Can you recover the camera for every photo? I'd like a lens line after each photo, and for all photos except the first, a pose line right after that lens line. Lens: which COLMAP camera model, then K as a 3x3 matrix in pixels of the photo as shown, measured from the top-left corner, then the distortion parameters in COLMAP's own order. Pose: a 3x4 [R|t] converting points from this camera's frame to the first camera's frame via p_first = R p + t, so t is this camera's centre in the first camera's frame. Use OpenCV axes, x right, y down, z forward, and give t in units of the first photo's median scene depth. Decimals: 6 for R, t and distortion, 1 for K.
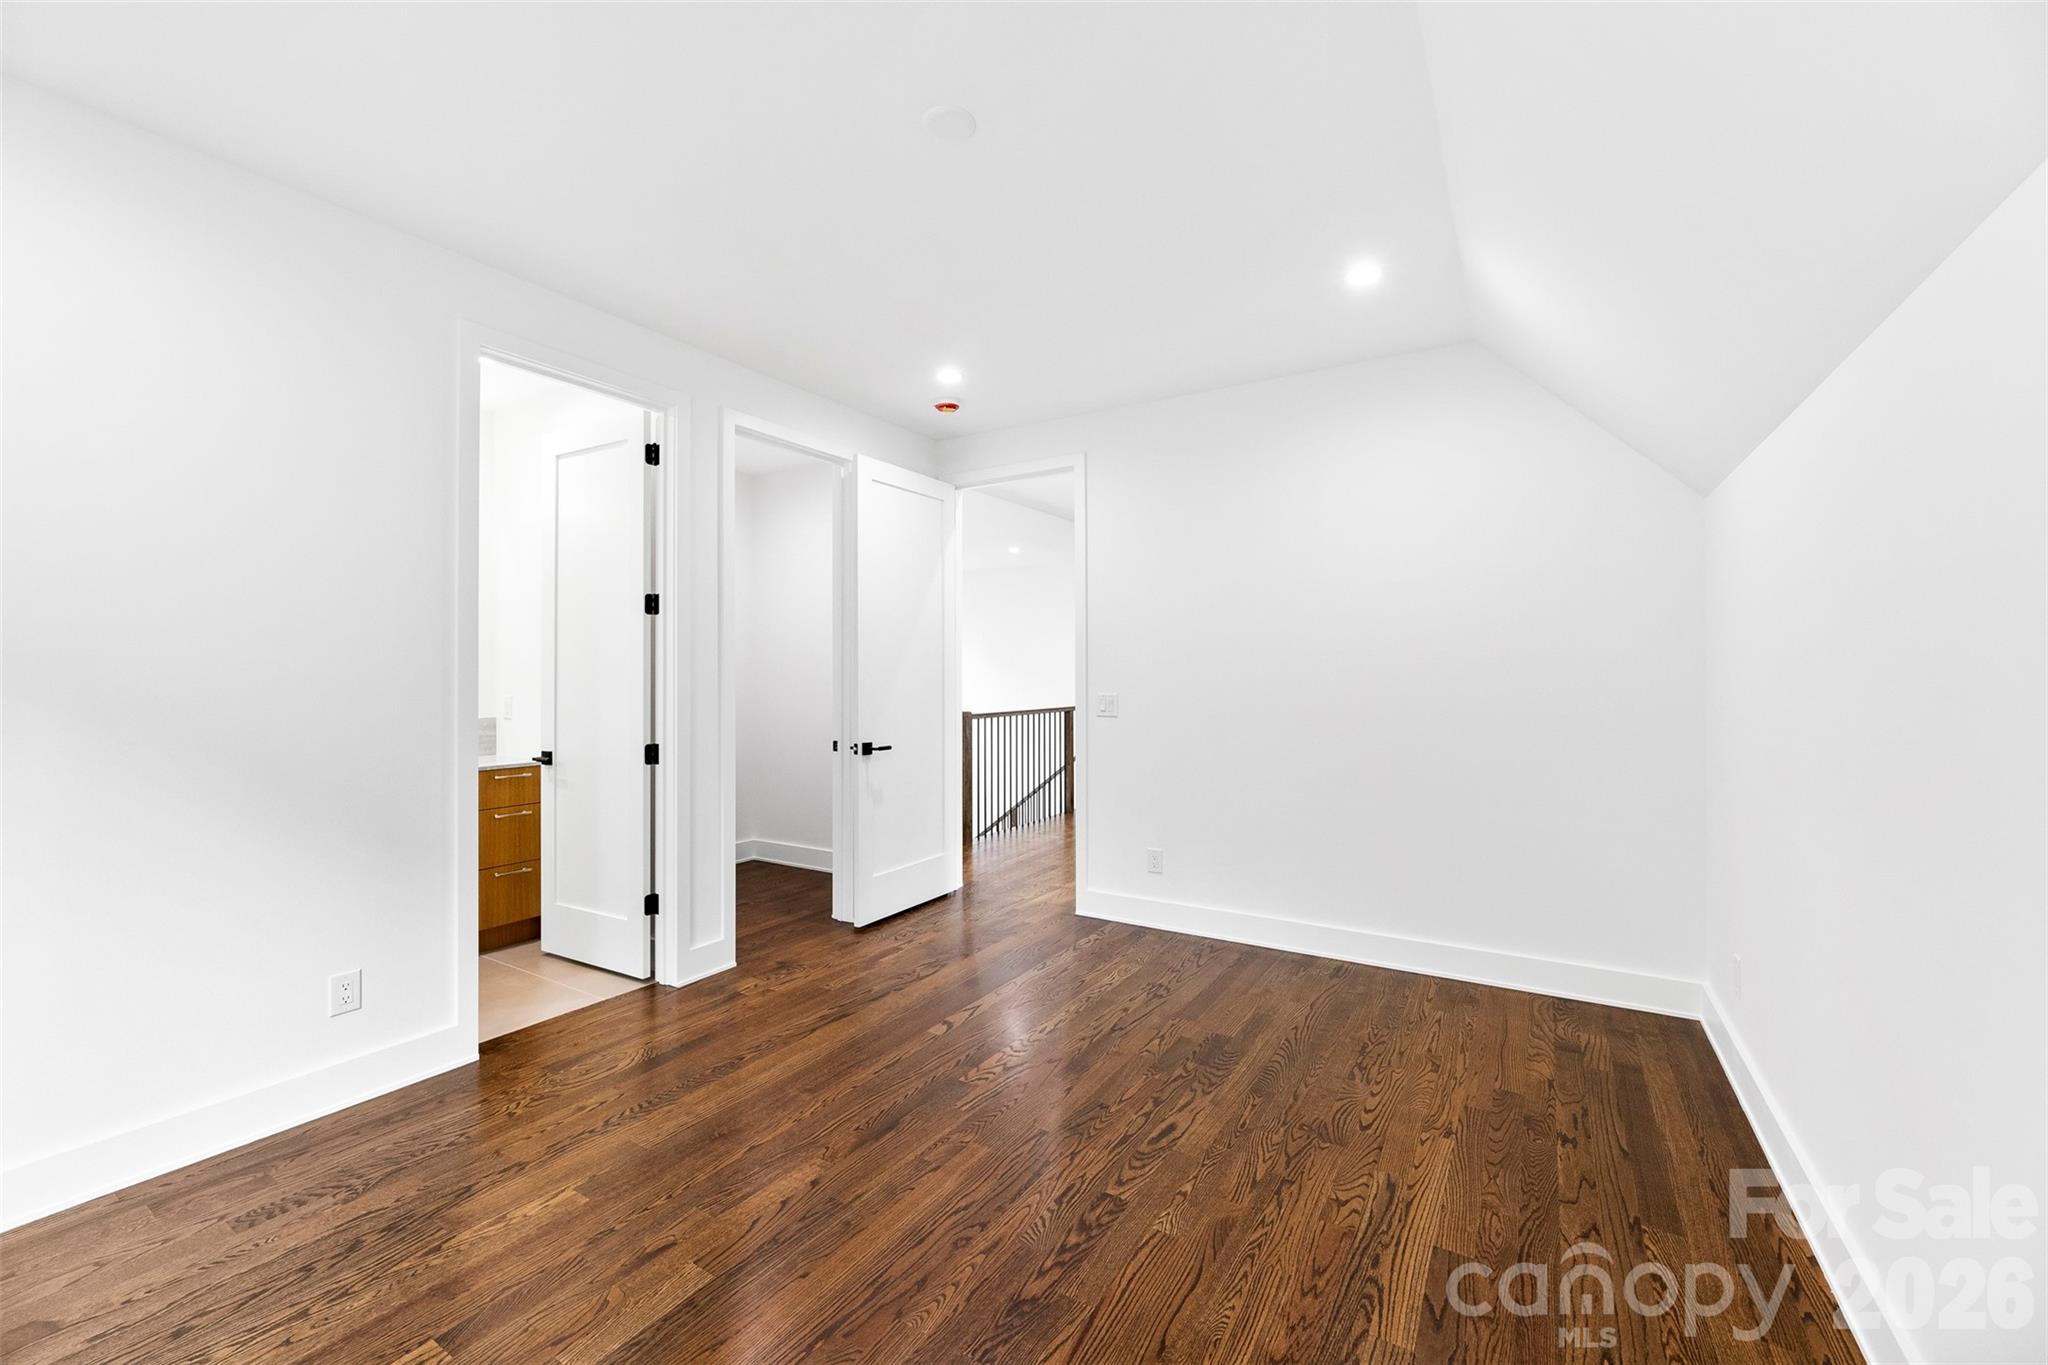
lens RADIAL K [[831.1, 0, 1021.1], [0, 831.1, 664.8], [0, 0, 1]] dist [0.001163, 0.000073]
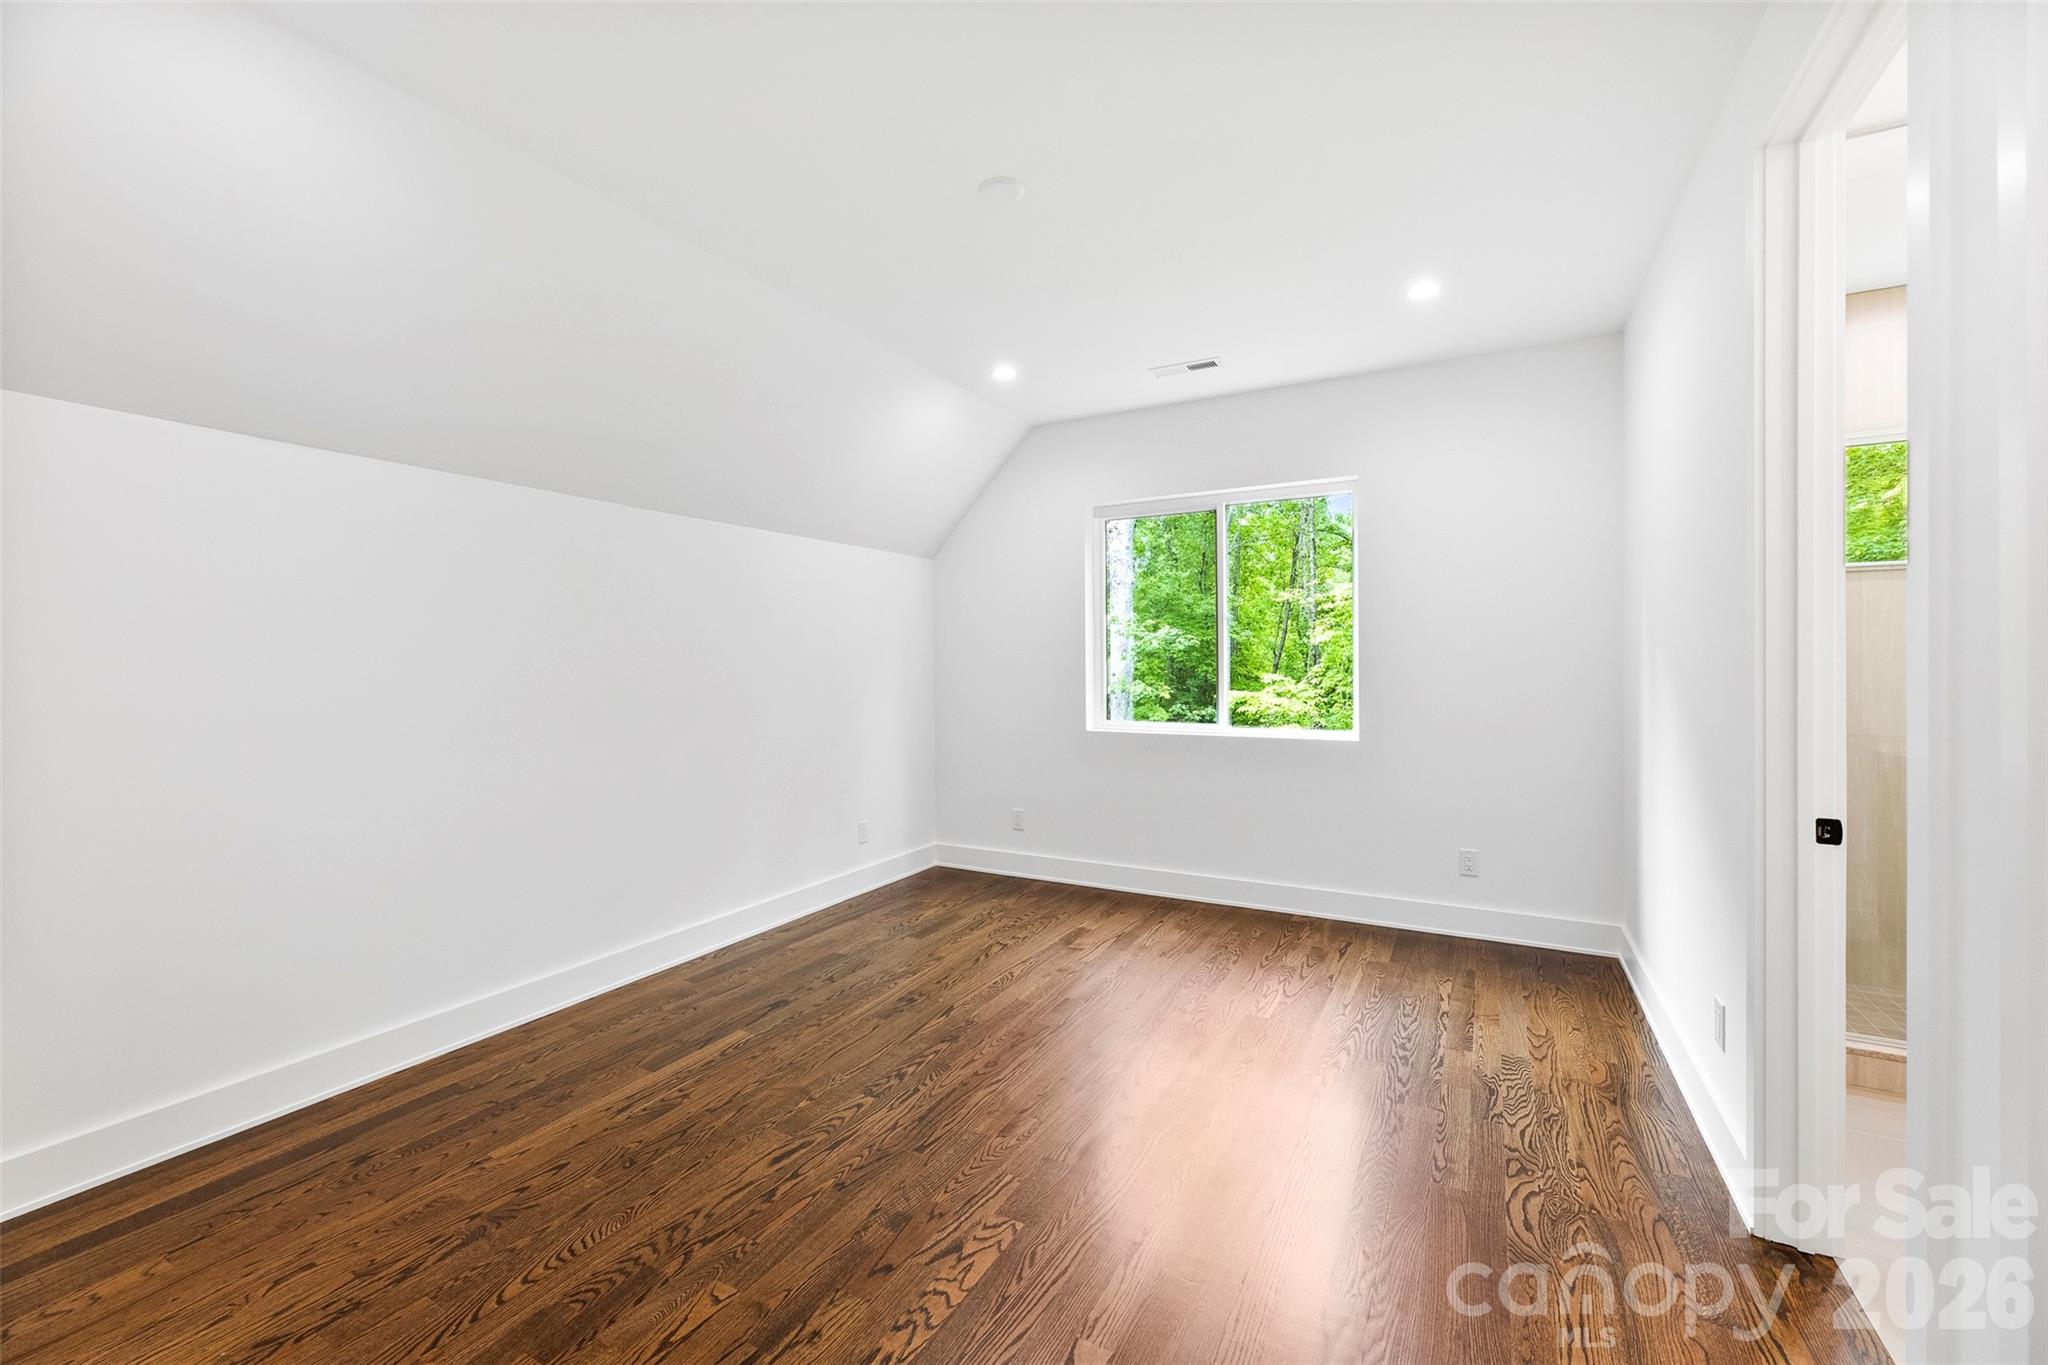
lens RADIAL K [[831.1, 0, 1021.1], [0, 831.1, 664.8], [0, 0, 1]] dist [0.001163, 0.000073]
pose [[-0.998727, 0.005280, -0.050168, -0.047643], [0.005594, 0.999966, -0.006130, 0.021269], [0.050134, -0.006402, -0.998722, 2.084229]]
